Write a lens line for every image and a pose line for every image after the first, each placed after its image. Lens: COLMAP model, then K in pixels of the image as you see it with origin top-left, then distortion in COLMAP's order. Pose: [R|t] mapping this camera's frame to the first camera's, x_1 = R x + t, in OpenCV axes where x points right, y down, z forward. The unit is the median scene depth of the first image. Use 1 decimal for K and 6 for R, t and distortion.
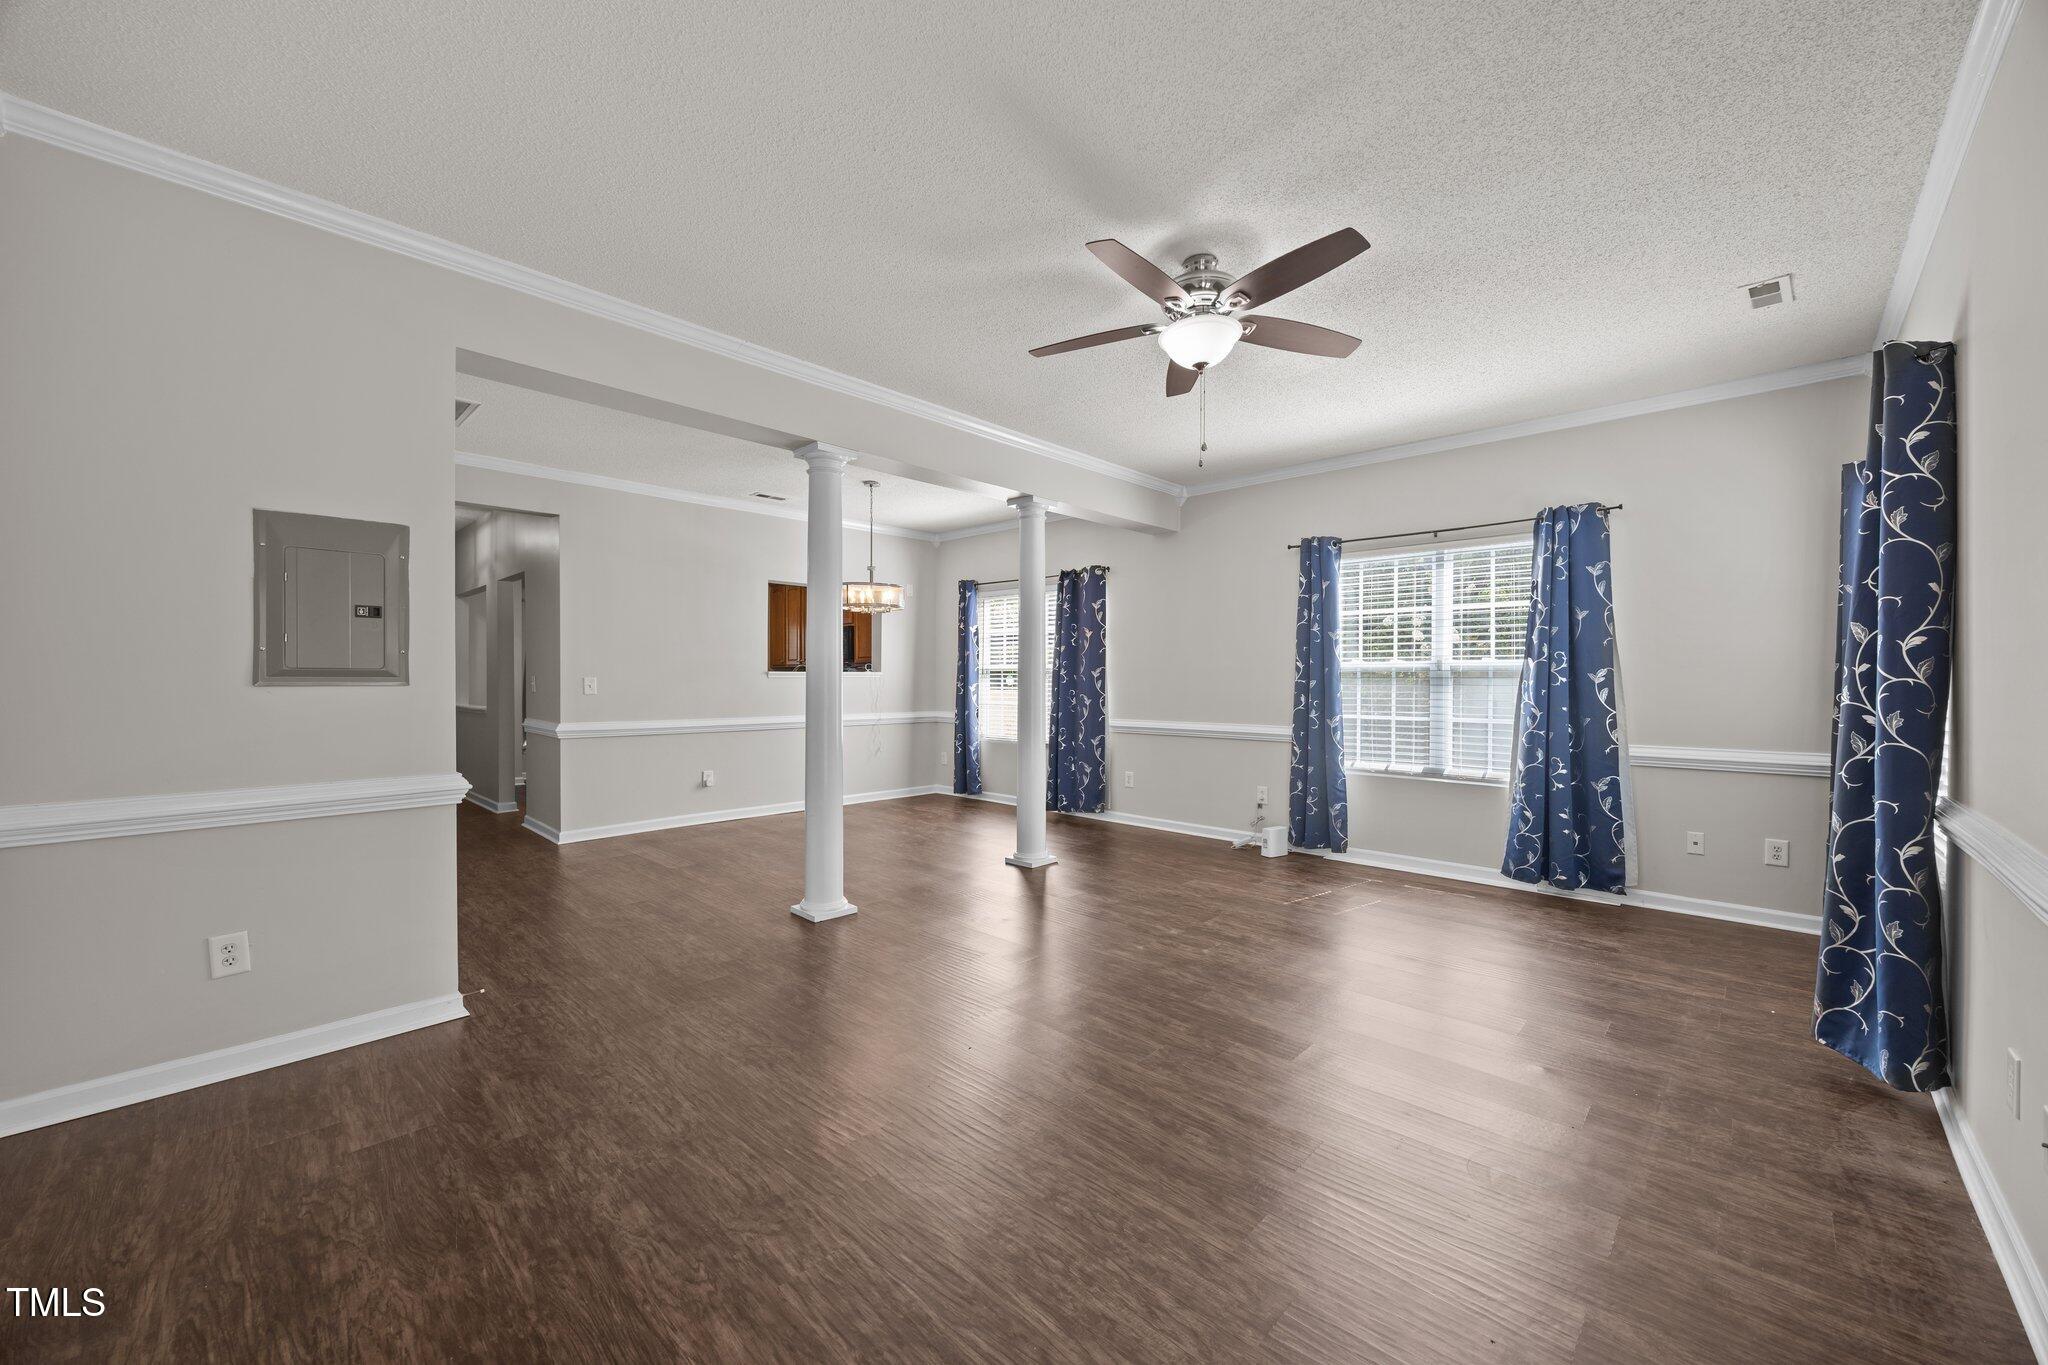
lens RADIAL K [[781.8, 0, 1020.2], [0, 781.8, 683.2], [0, 0, 1]] dist [-0.002413, -0.000229]
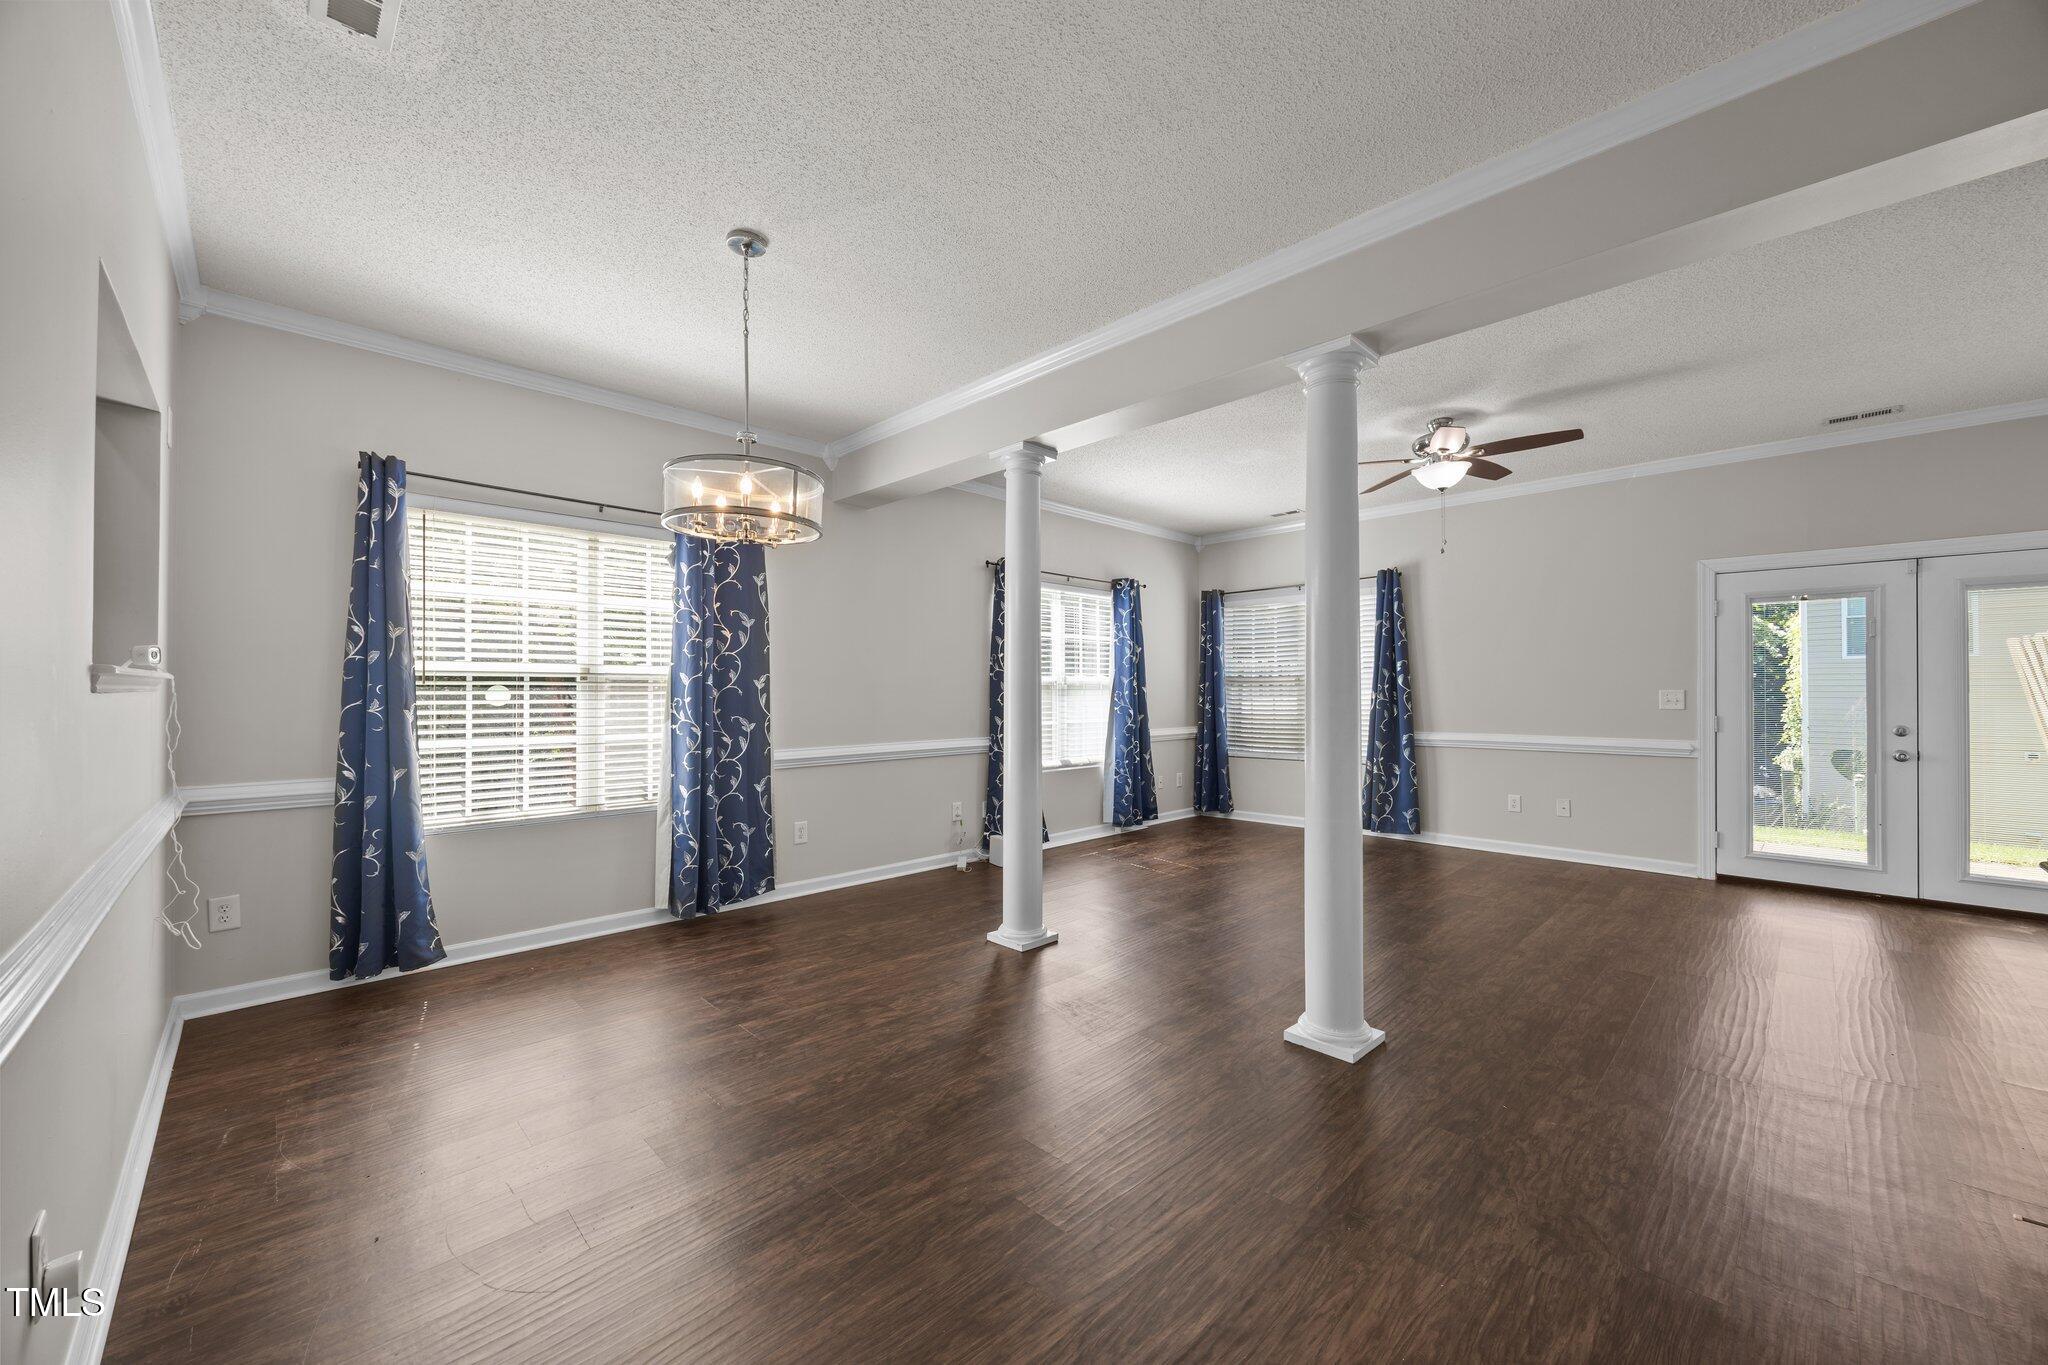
lens RADIAL K [[781.8, 0, 1041.4], [0, 781.8, 683.0], [0, 0, 1]] dist [-0.002413, -0.000229]
pose [[0.017520, 0.006210, 0.999827, -0.798478], [0.006964, 0.999956, -0.006333, -0.010556], [-0.999822, 0.007074, 0.017476, 1.065006]]
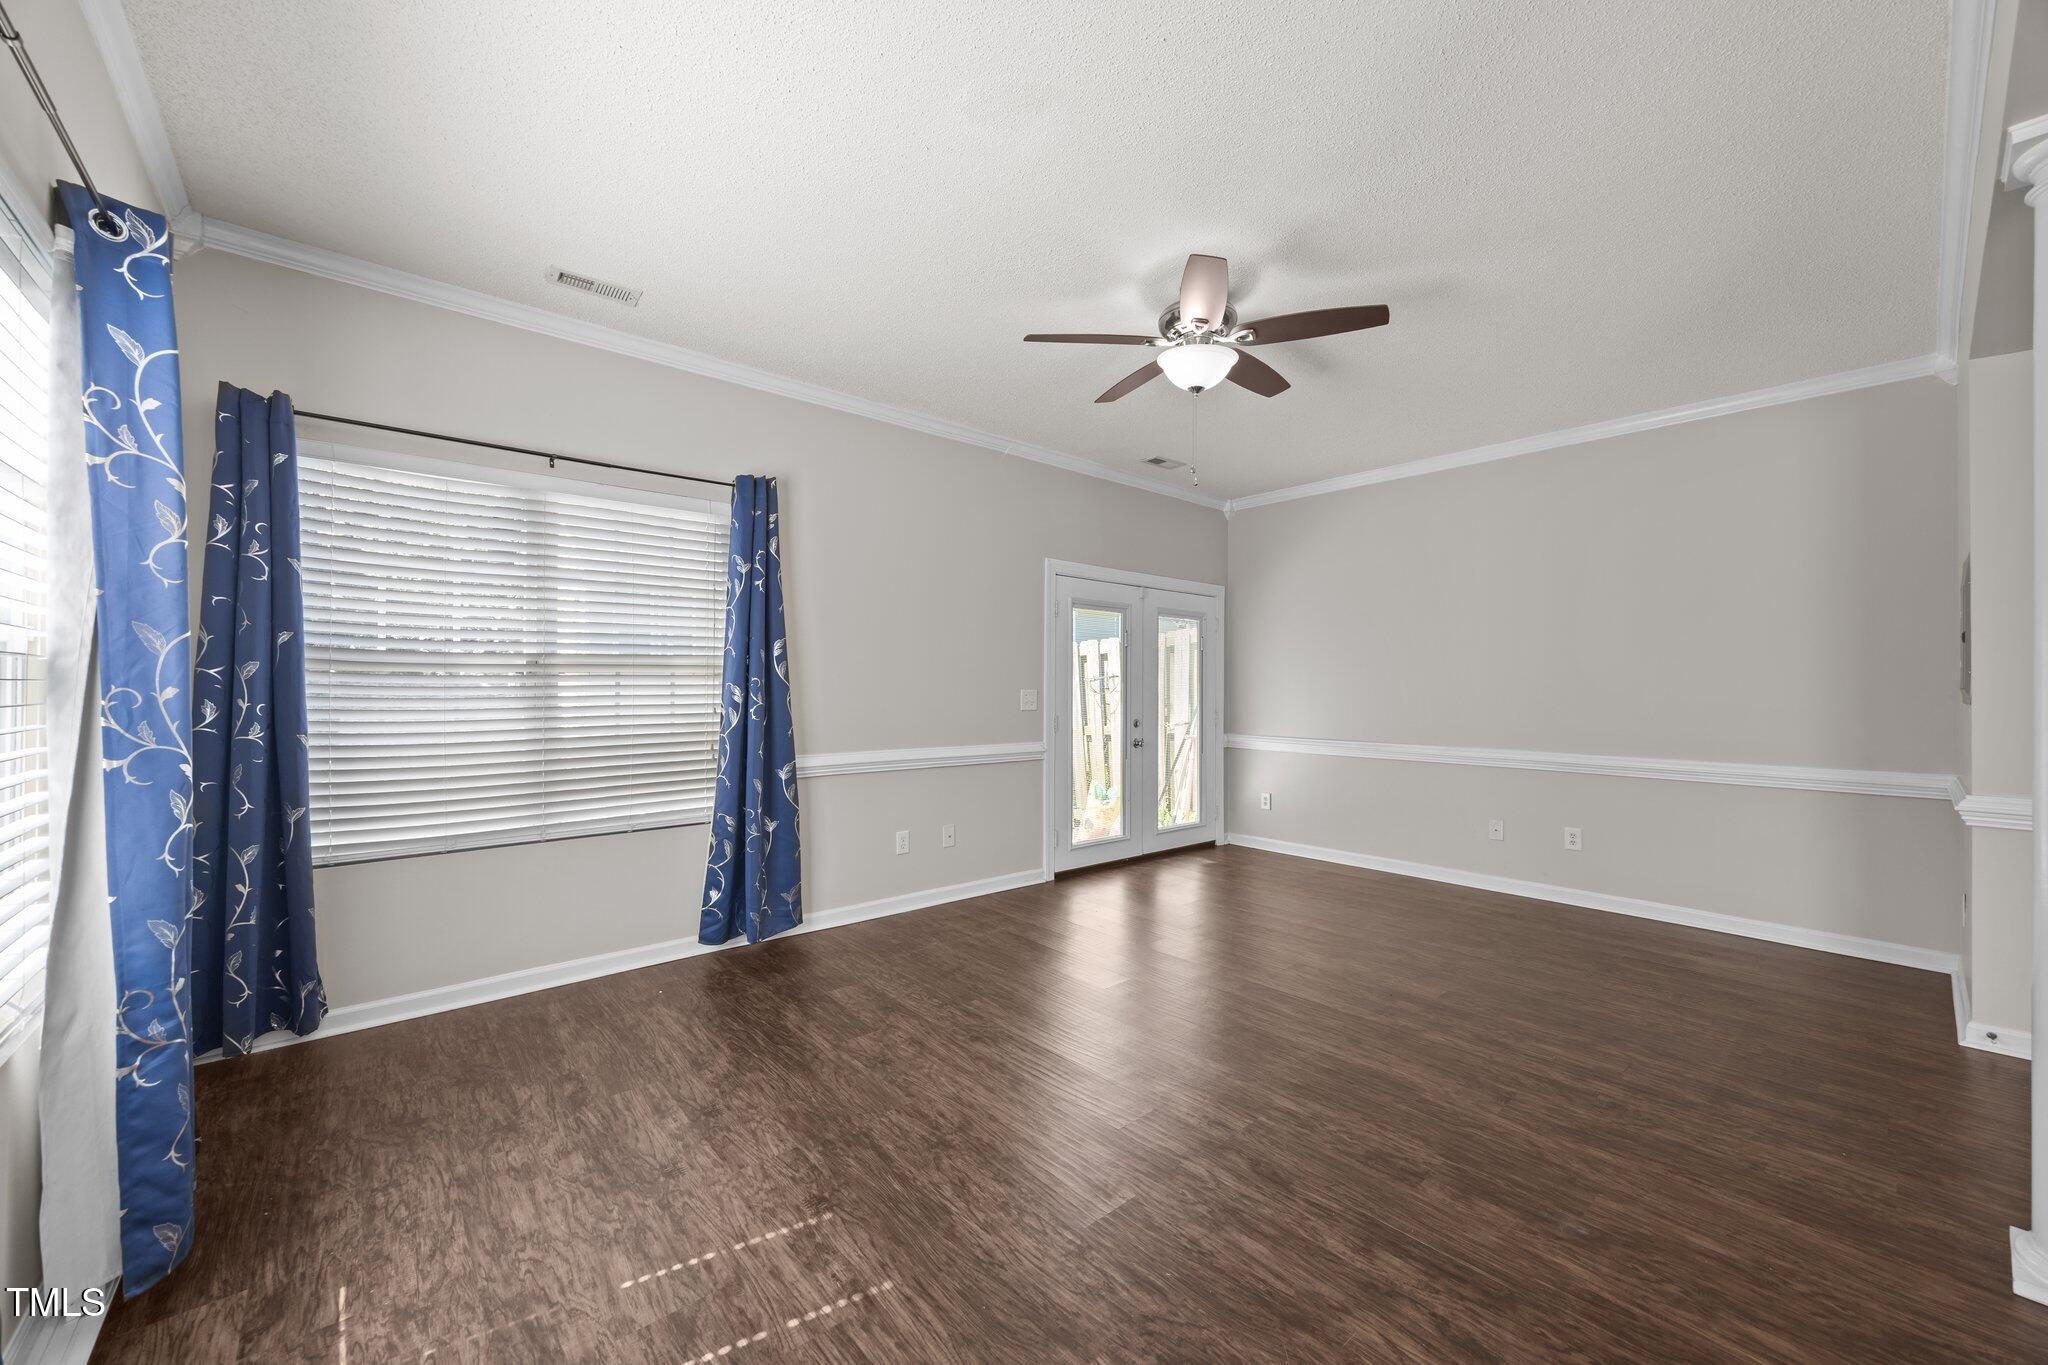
lens RADIAL K [[781.8, 0, 1024.2], [0, 781.8, 688.1], [0, 0, 1]] dist [-0.002413, -0.000229]
pose [[-0.995717, -0.007964, 0.092111, 0.216930], [-0.007651, 0.999964, 0.003756, -0.007705], [-0.092138, 0.003035, -0.995742, 1.232901]]
